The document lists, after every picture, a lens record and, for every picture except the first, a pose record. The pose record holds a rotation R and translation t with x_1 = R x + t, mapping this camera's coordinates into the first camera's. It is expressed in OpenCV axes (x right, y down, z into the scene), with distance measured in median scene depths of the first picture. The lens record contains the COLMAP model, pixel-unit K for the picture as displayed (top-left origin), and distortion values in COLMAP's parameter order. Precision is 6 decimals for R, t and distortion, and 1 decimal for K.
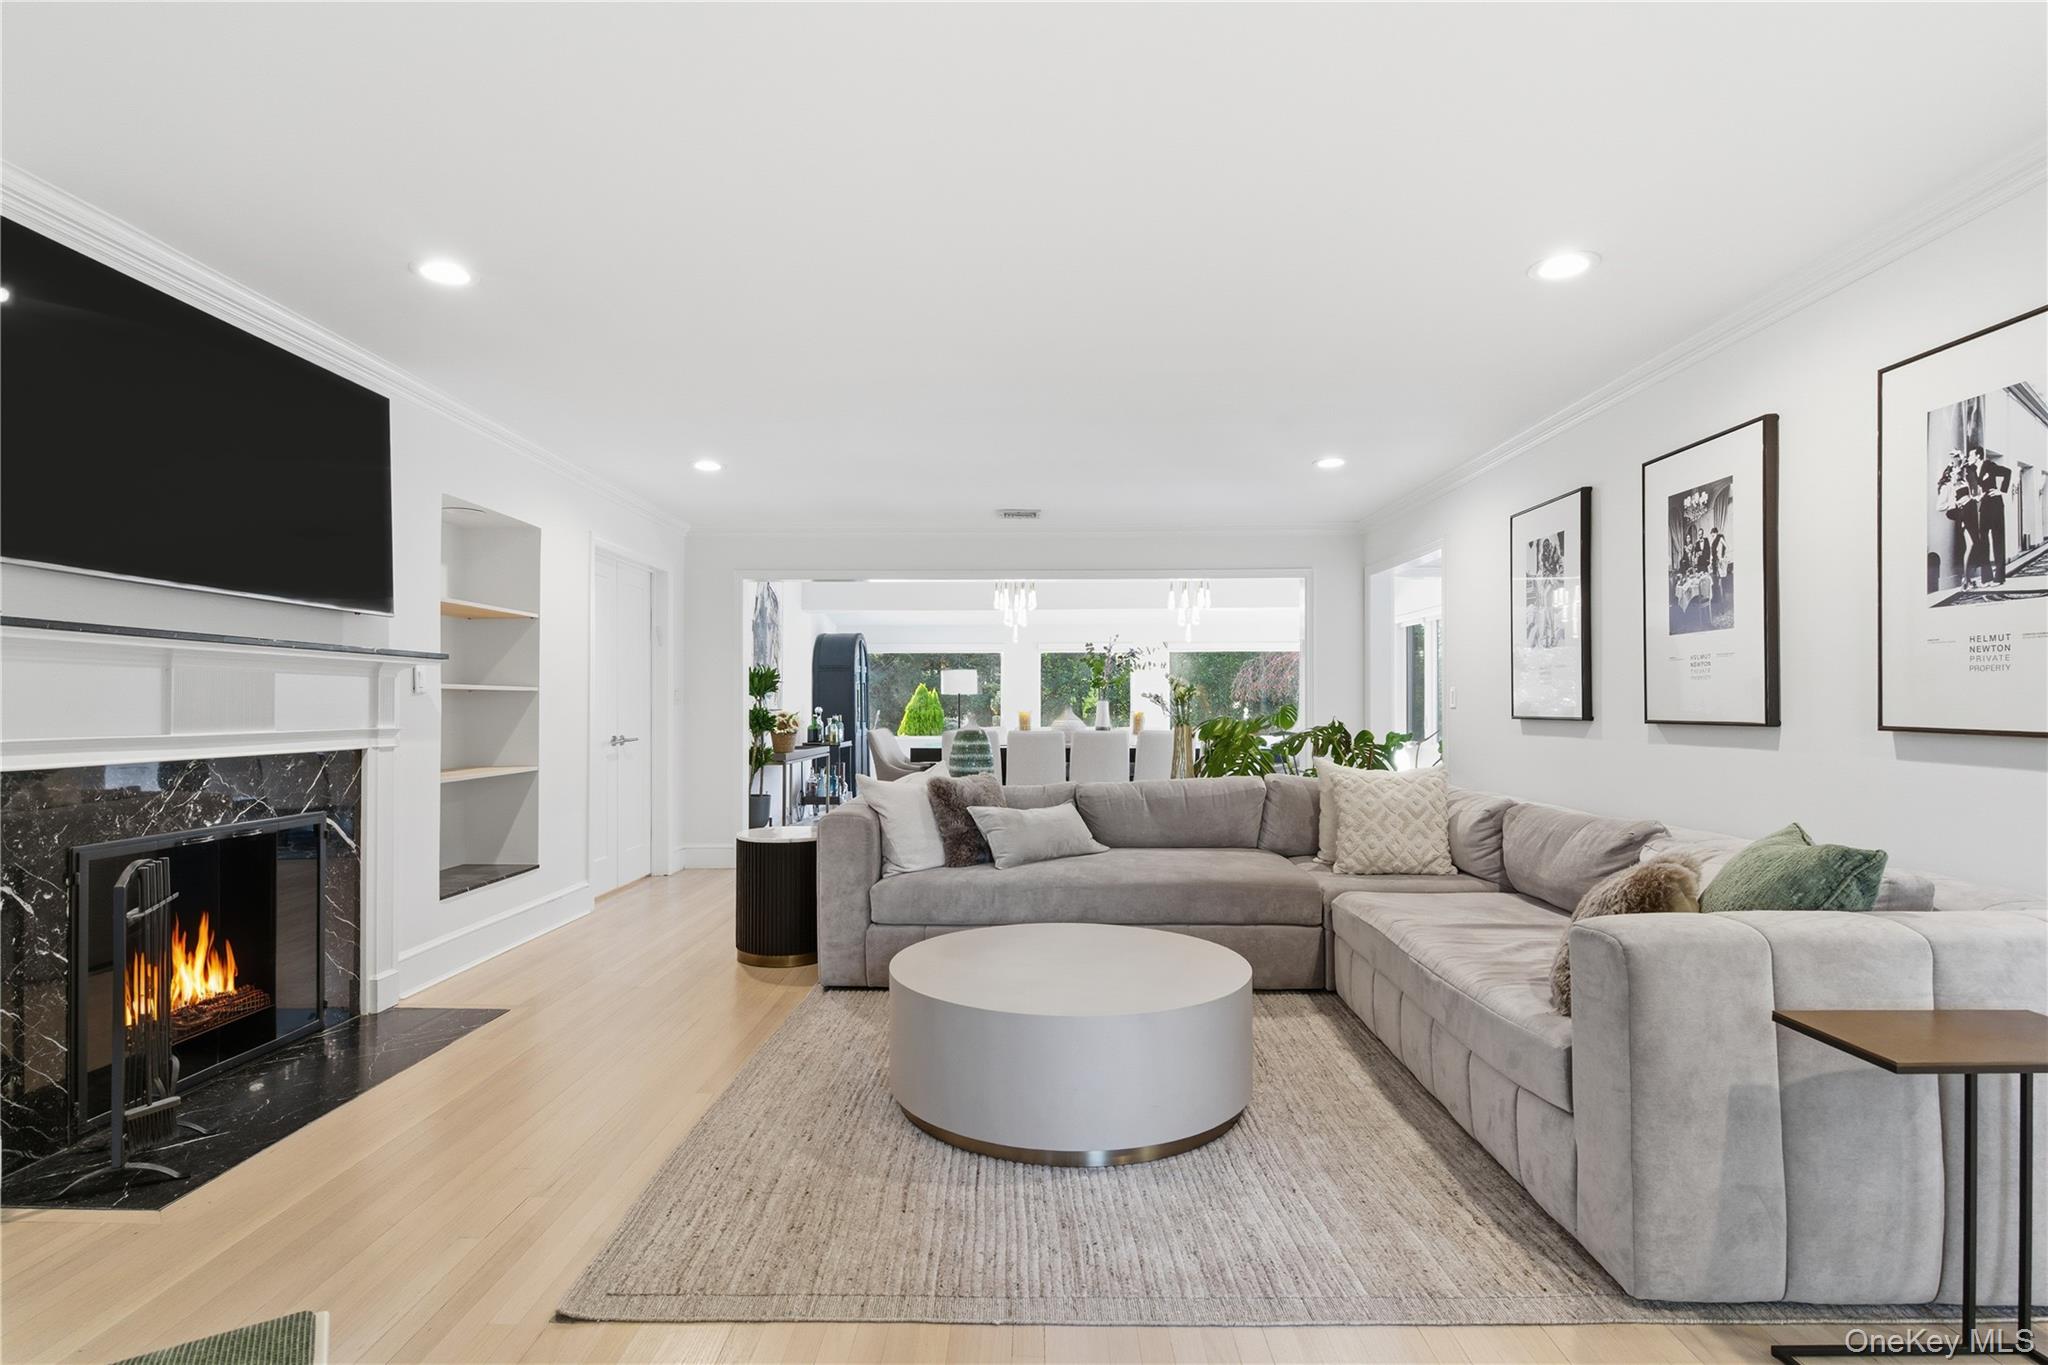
lens RADIAL K [[992.9, 0, 1025.8], [0, 992.9, 691.3], [0, 0, 1]] dist [-0.000996, -0.001048]
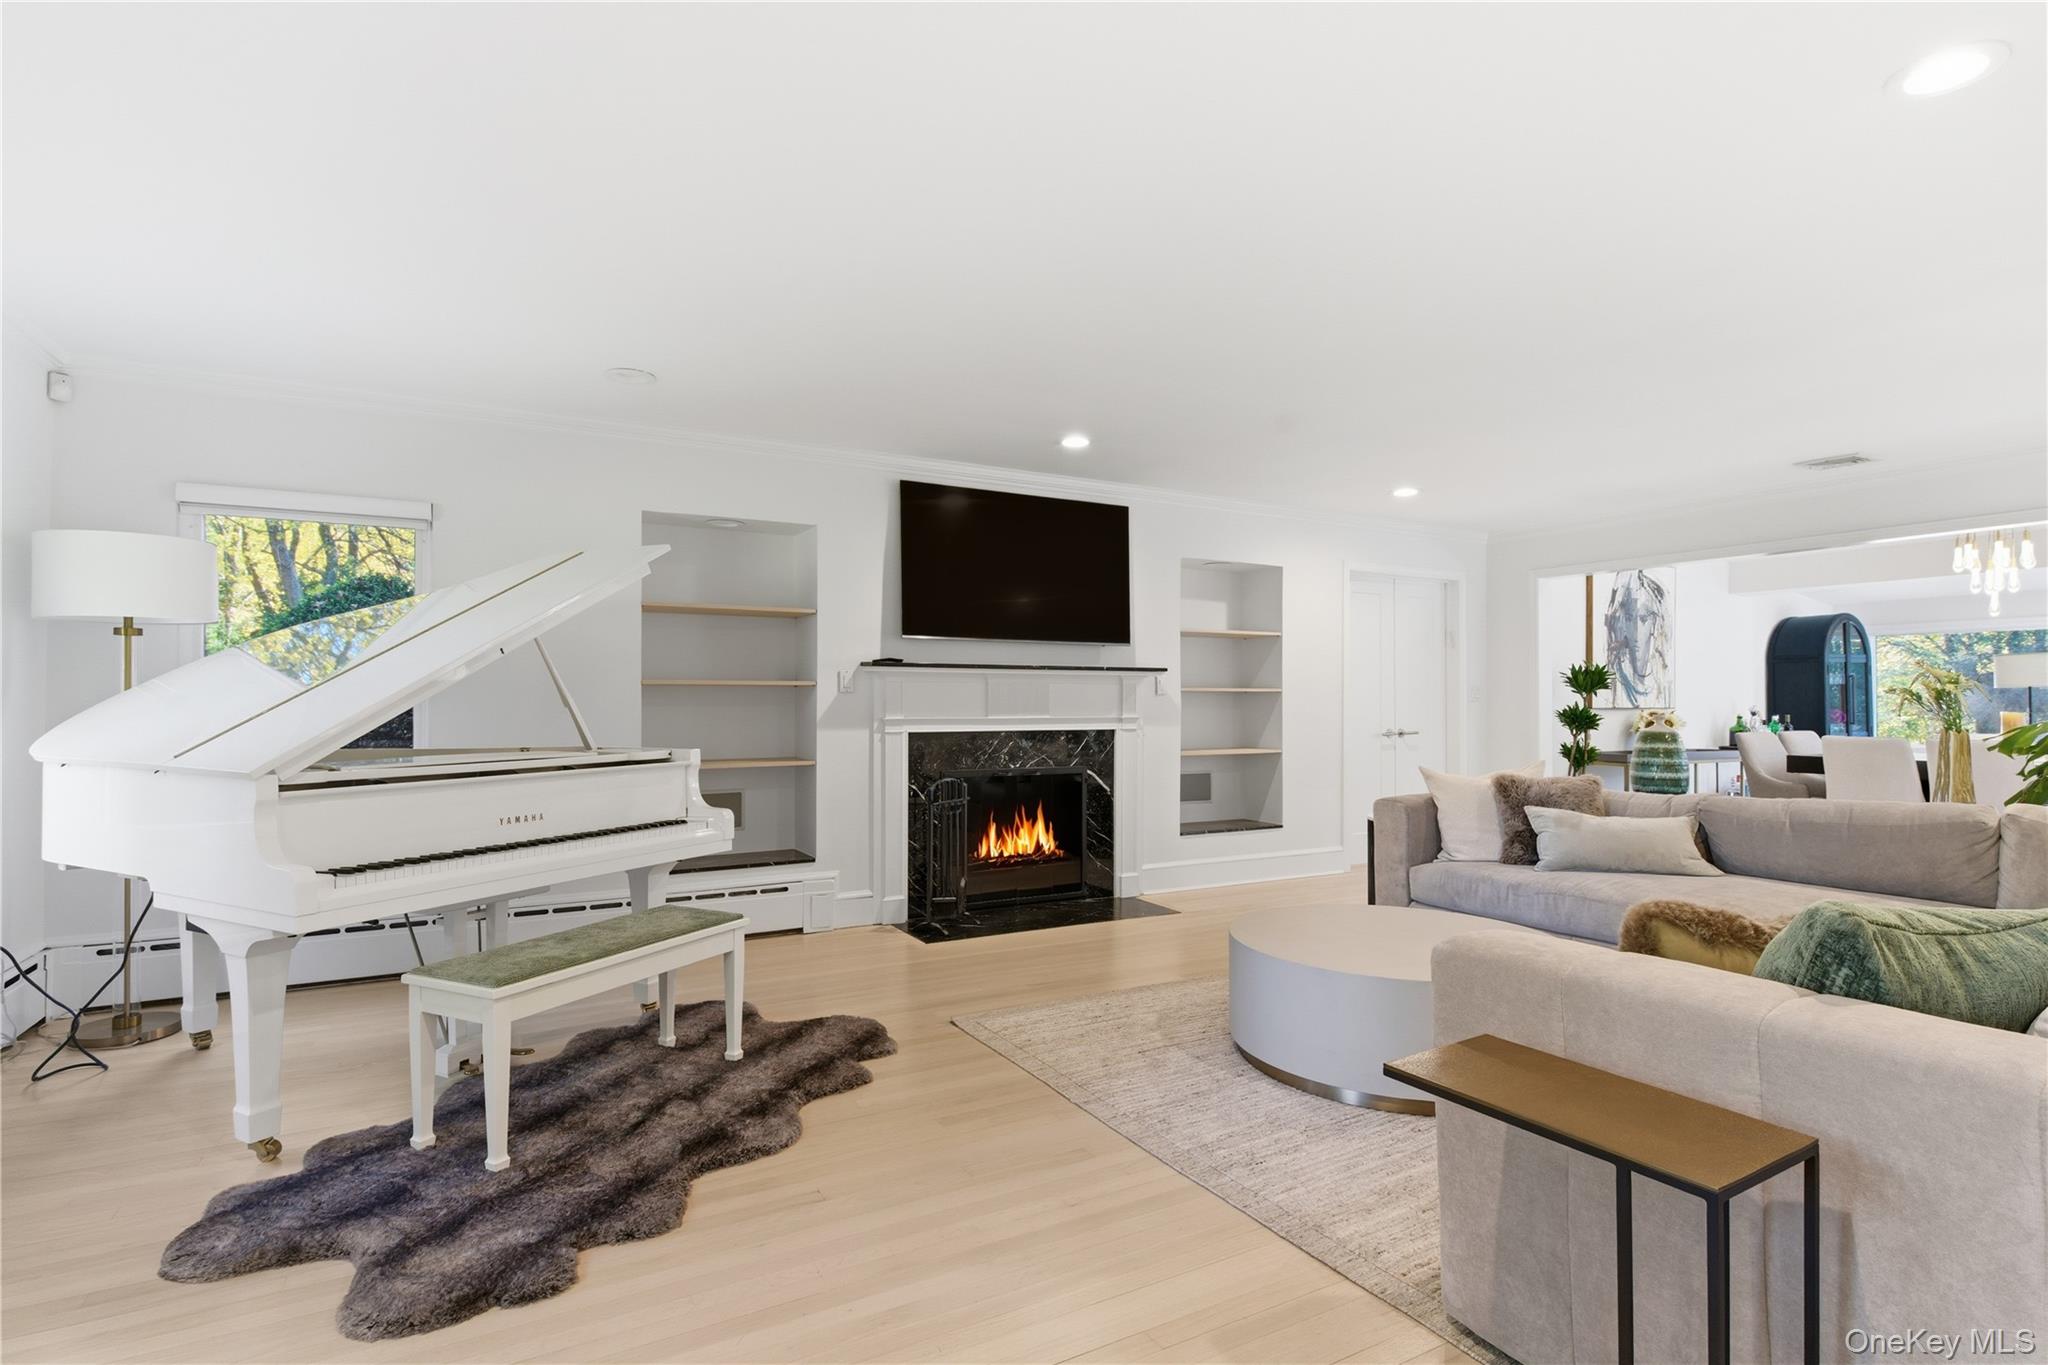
lens RADIAL K [[992.9, 0, 1025.8], [0, 992.9, 691.3], [0, 0, 1]] dist [-0.000996, -0.001048]
pose [[0.503654, -0.006372, -0.863882, 0.592272], [0.009675, 0.999952, -0.001735, -0.001516], [0.863851, -0.007484, 0.503691, 0.073388]]
